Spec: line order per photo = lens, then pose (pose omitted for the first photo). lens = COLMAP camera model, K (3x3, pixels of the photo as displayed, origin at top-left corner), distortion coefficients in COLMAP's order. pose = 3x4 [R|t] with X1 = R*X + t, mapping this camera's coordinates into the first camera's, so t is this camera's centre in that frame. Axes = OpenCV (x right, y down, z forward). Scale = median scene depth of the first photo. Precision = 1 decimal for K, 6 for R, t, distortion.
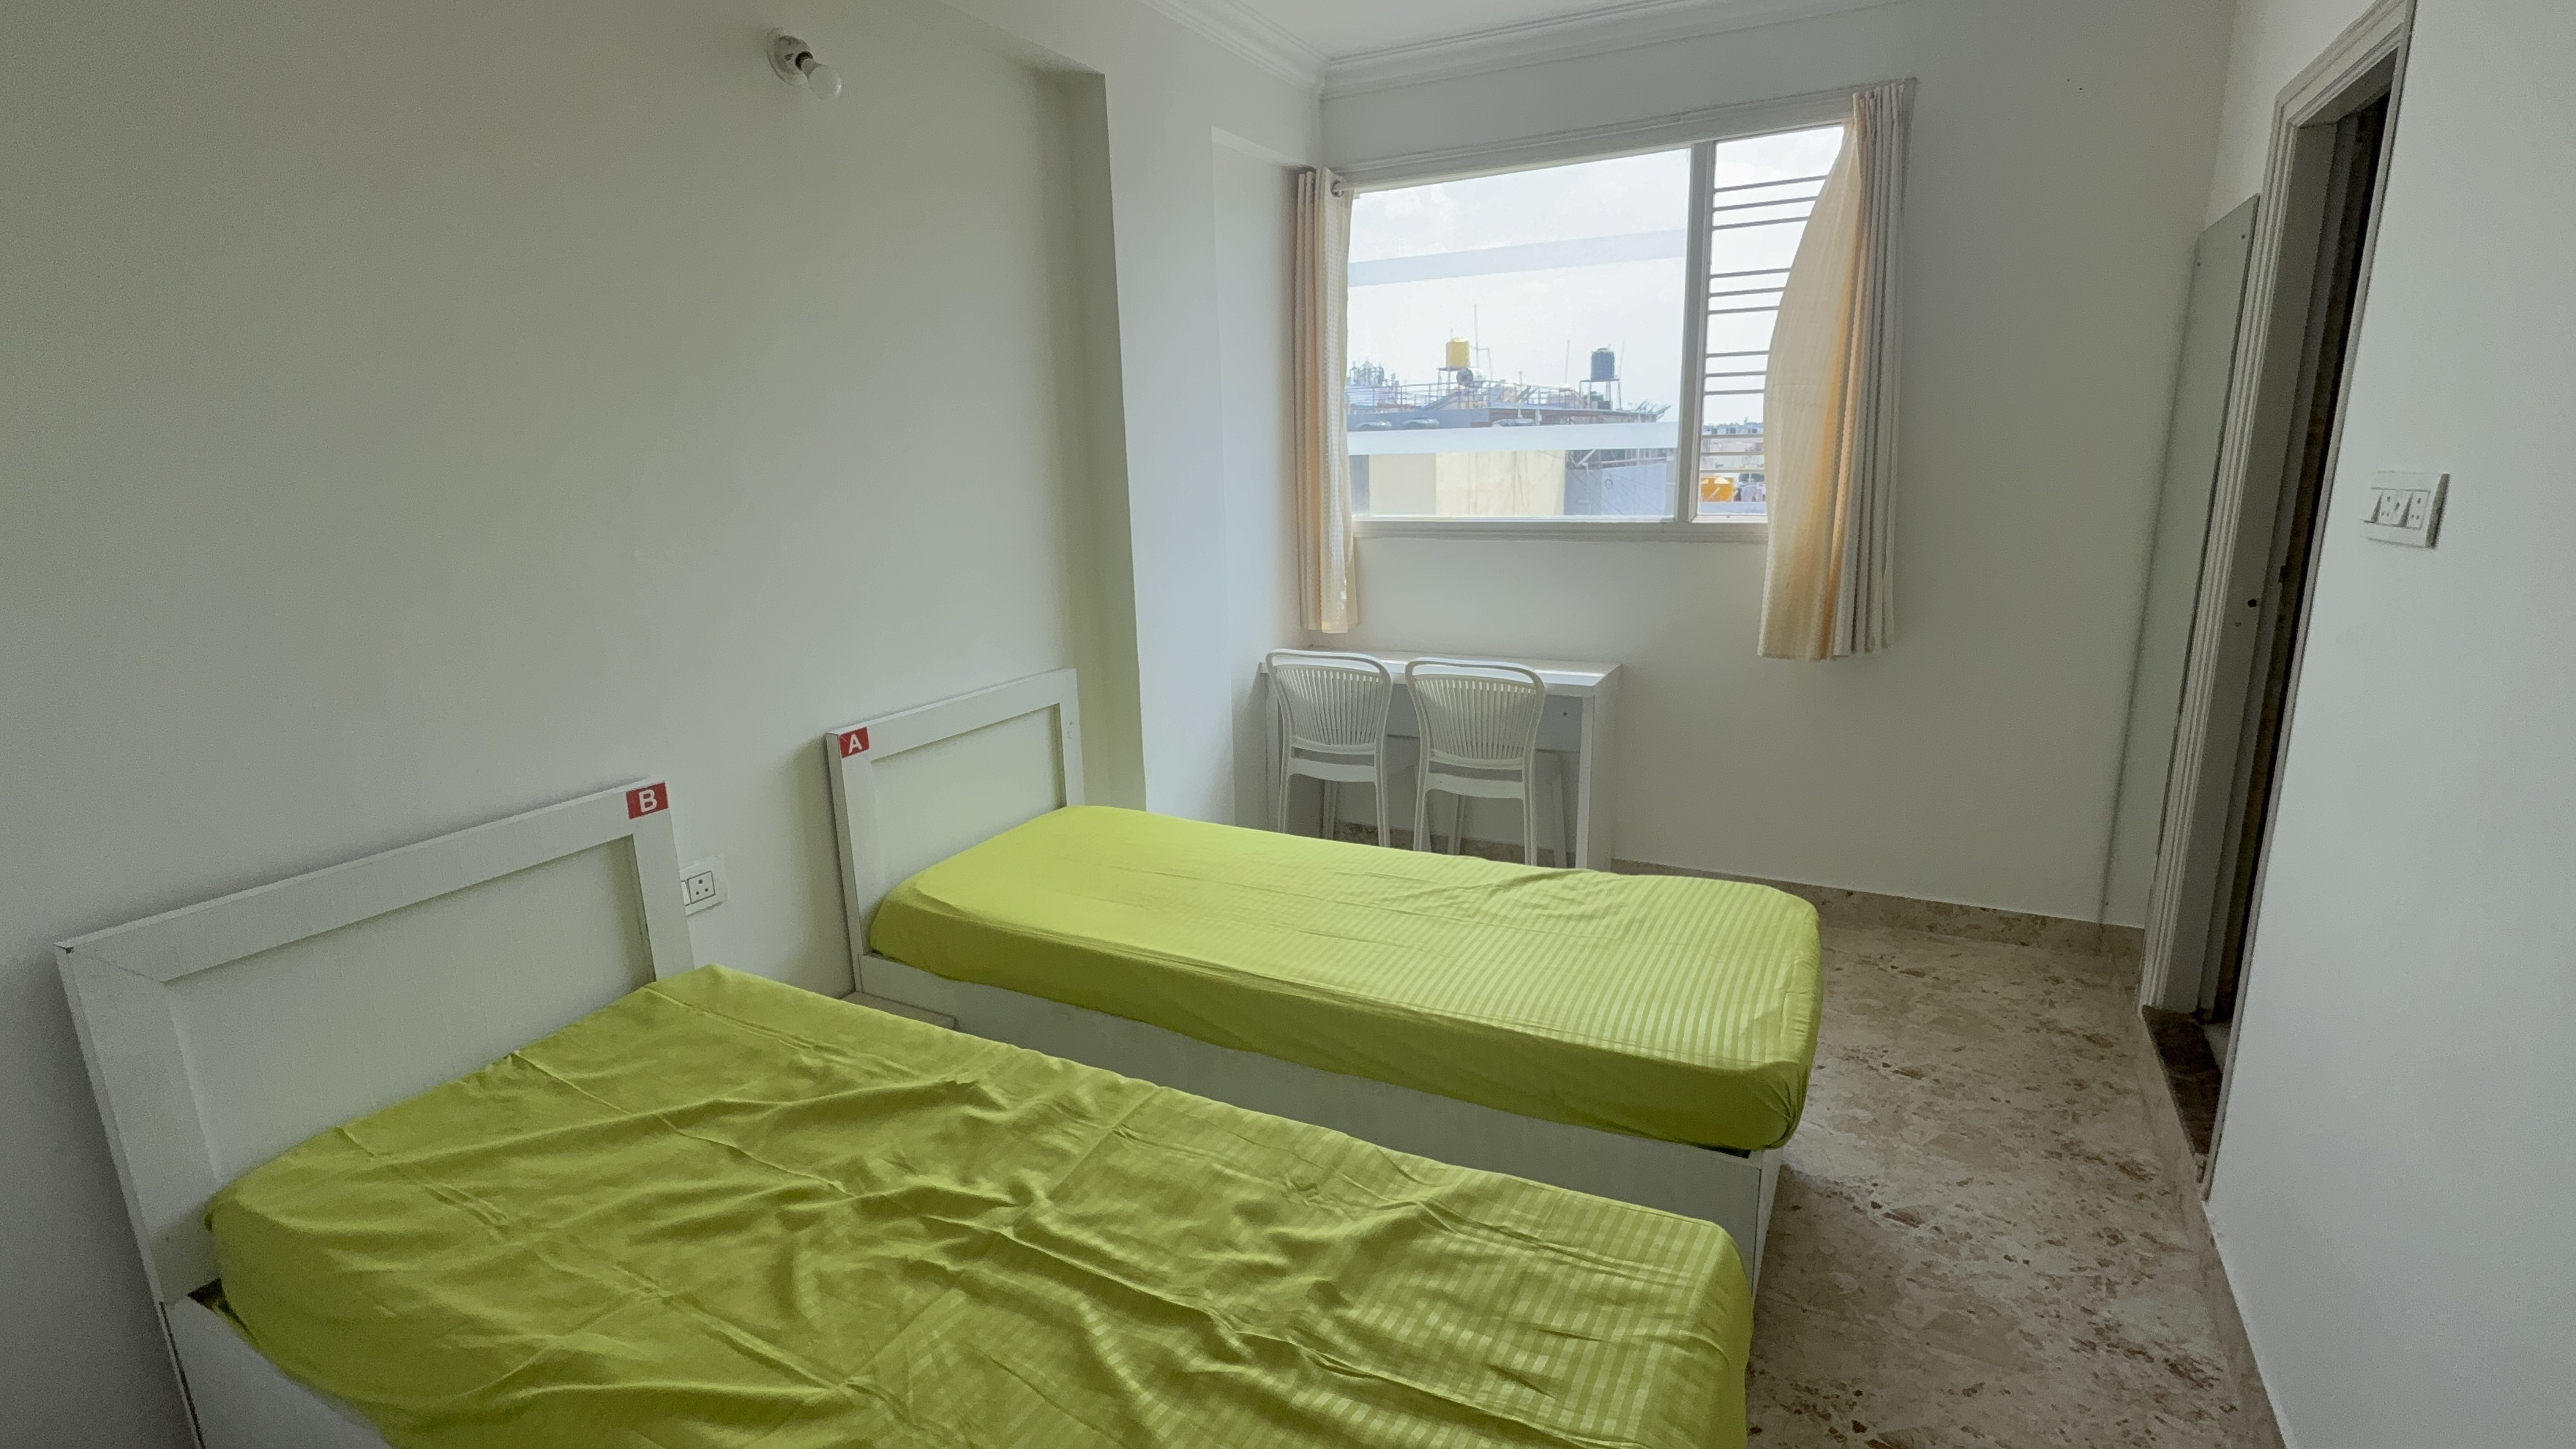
lens RADIAL K [[1175.4, 0, 1295.5], [0, 1175.4, 732.2], [0, 0, 1]] dist [0.000365, -0.000138]
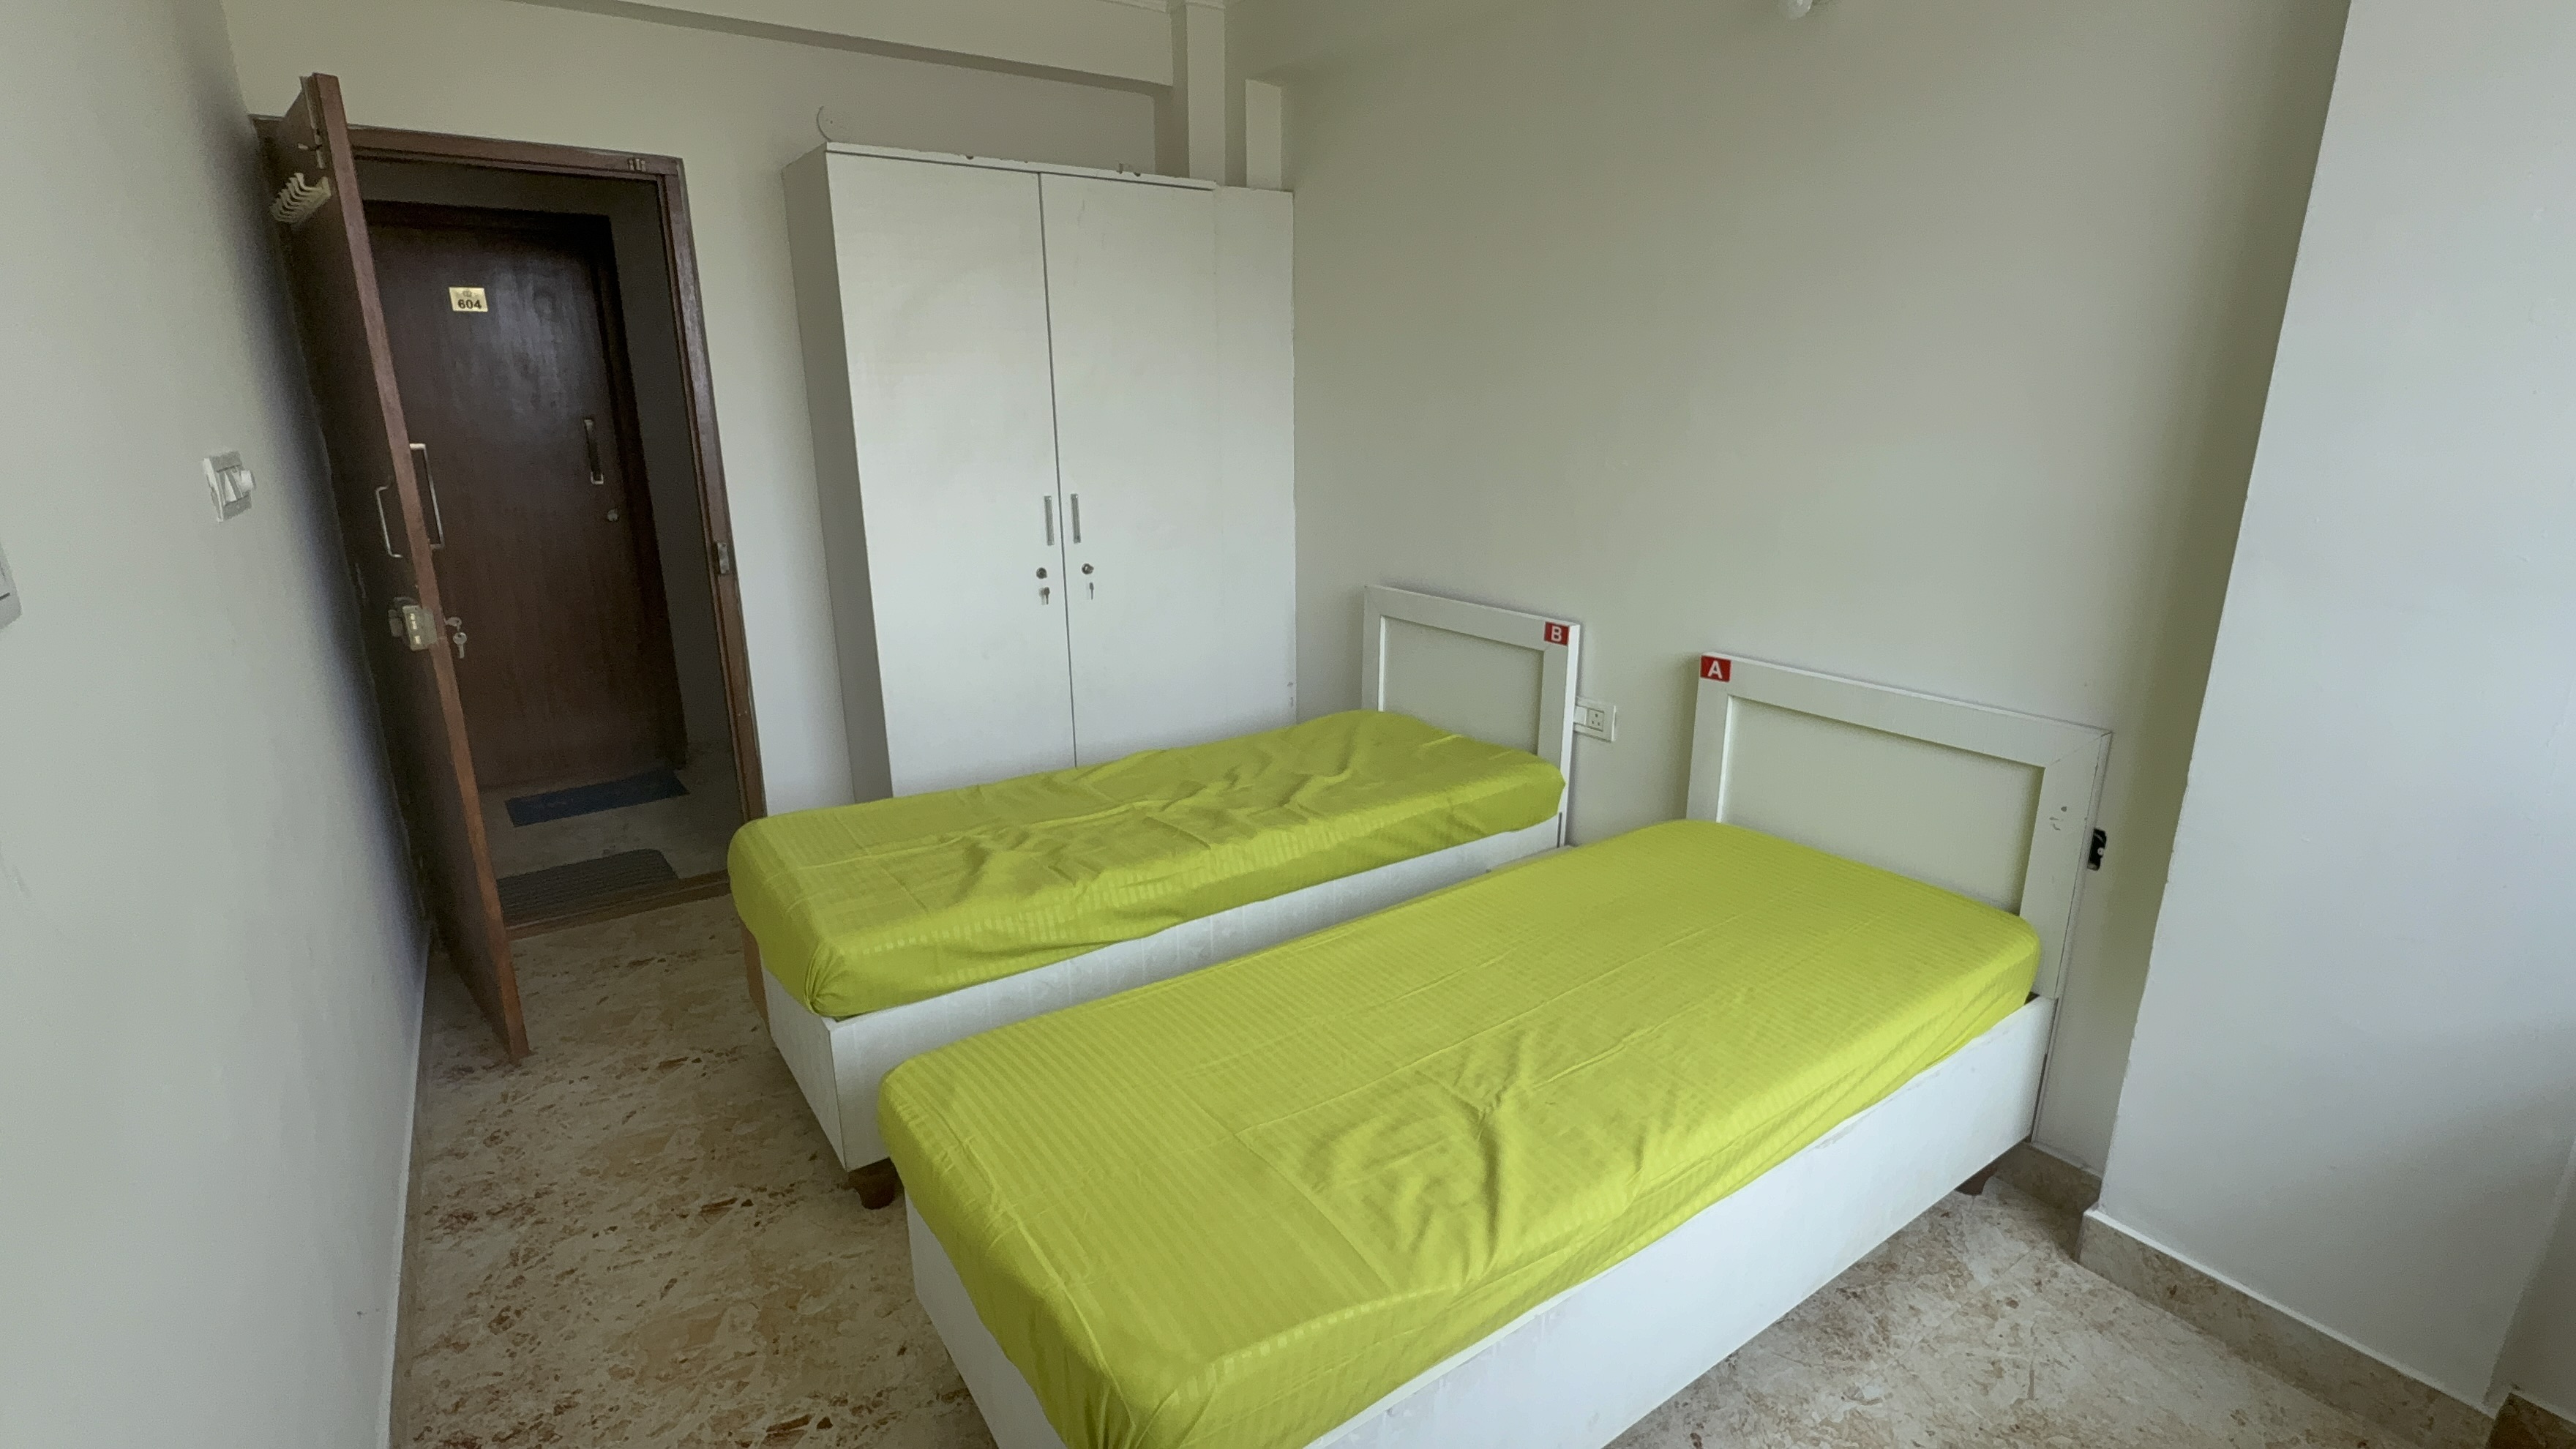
lens RADIAL K [[1175.4, 0, 1296.7], [0, 1175.4, 713.7], [0, 0, 1]] dist [0.000365, -0.000138]
pose [[-0.466069, 0.267331, -0.843394, 0.867584], [-0.182590, 0.903675, 0.387340, -0.372189], [0.865702, 0.334523, -0.372363, 1.413540]]
